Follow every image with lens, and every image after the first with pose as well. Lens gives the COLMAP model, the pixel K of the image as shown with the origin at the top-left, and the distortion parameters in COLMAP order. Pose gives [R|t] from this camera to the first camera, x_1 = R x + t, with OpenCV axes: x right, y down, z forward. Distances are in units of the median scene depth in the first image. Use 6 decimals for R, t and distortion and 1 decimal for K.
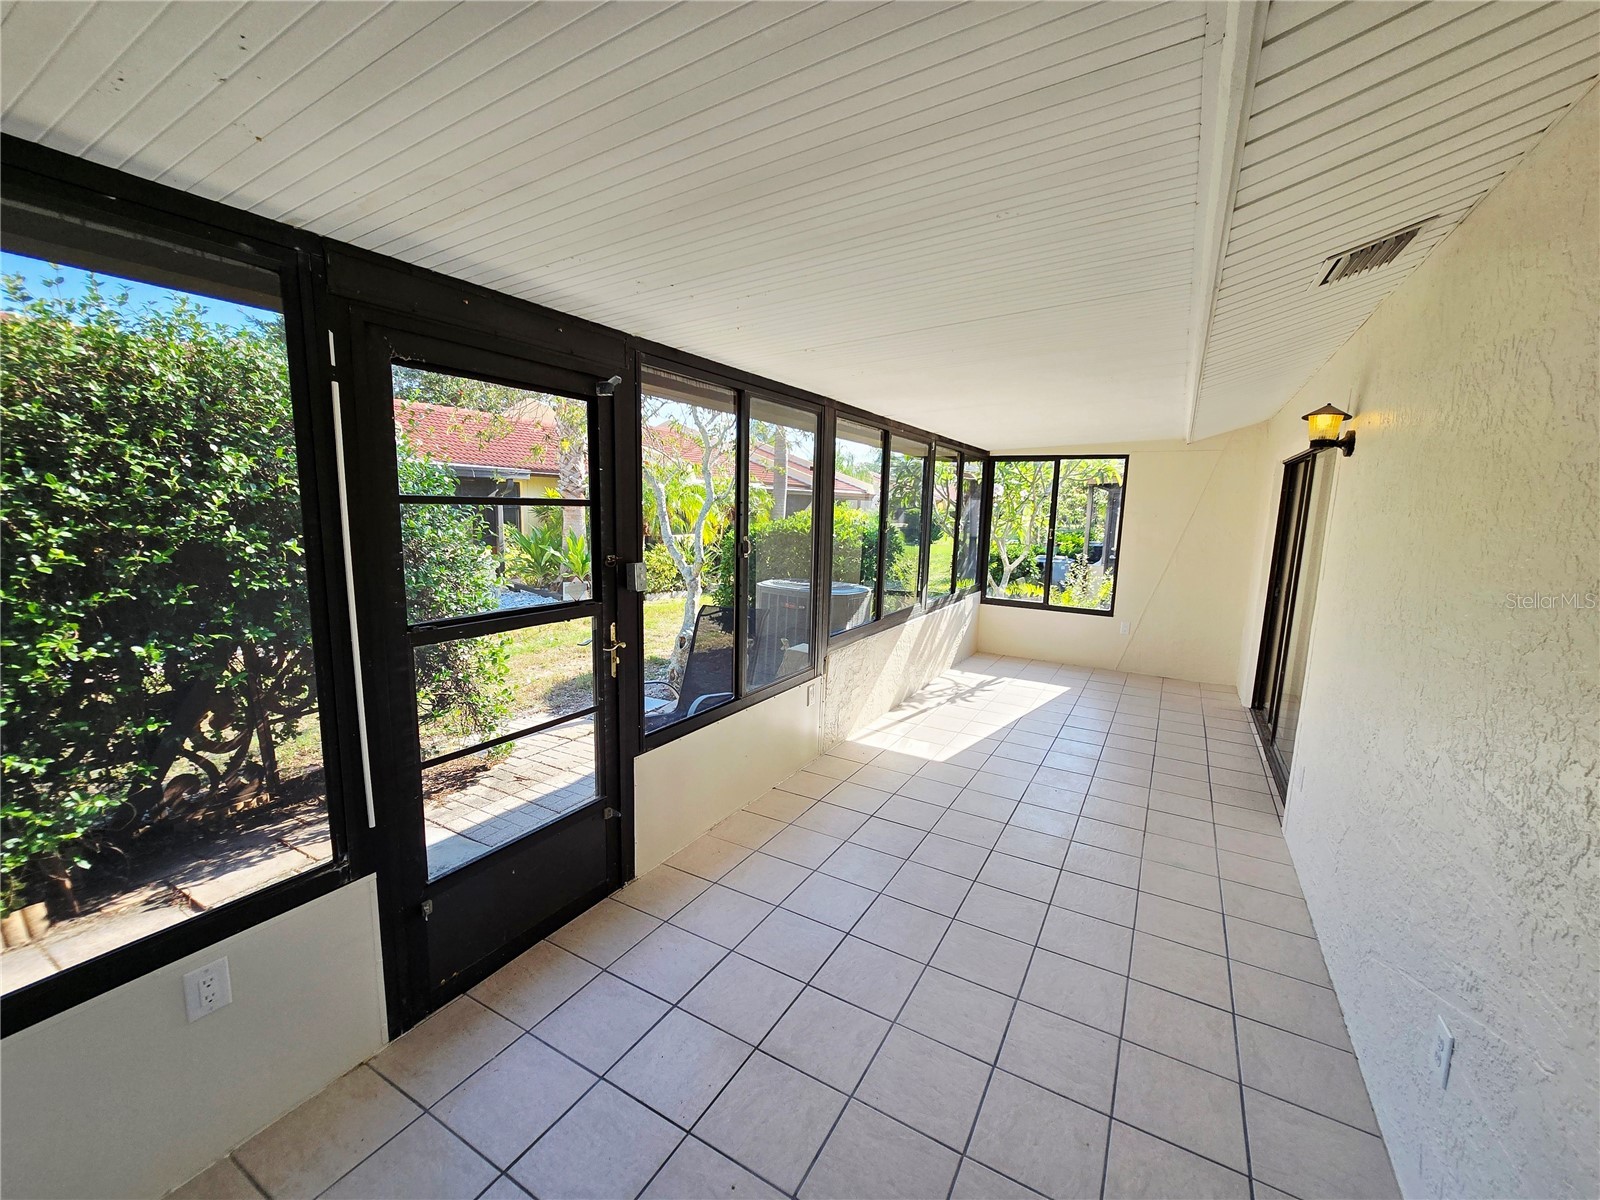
lens RADIAL K [[659.1, 0, 810.6], [0, 659.1, 607.0], [0, 0, 1]] dist [-0.007714, 0.004266]
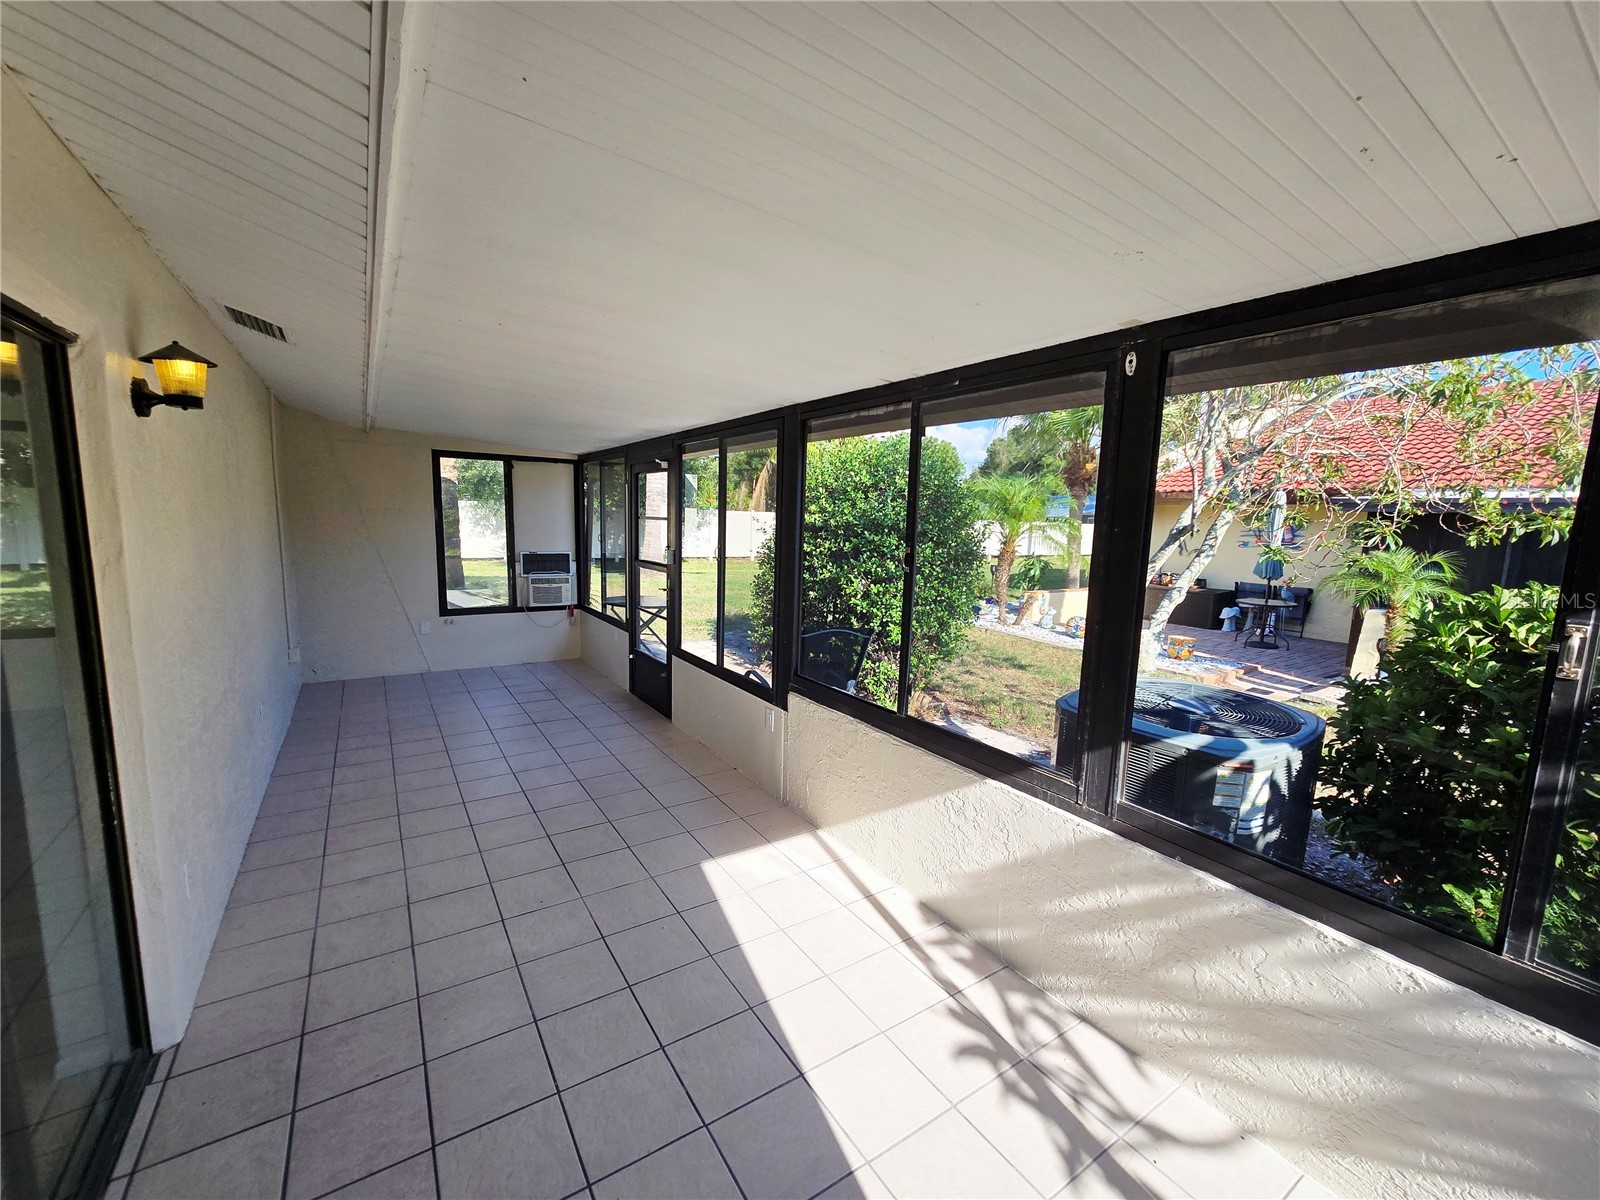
lens RADIAL K [[659.1, 0, 815.9], [0, 659.1, 604.3], [0, 0, 1]] dist [-0.007714, 0.004266]
pose [[-0.443369, 0.076076, -0.893105, 0.584976], [-0.183939, 0.967464, 0.173724, -0.149937], [0.877263, 0.241301, -0.414950, 1.015251]]
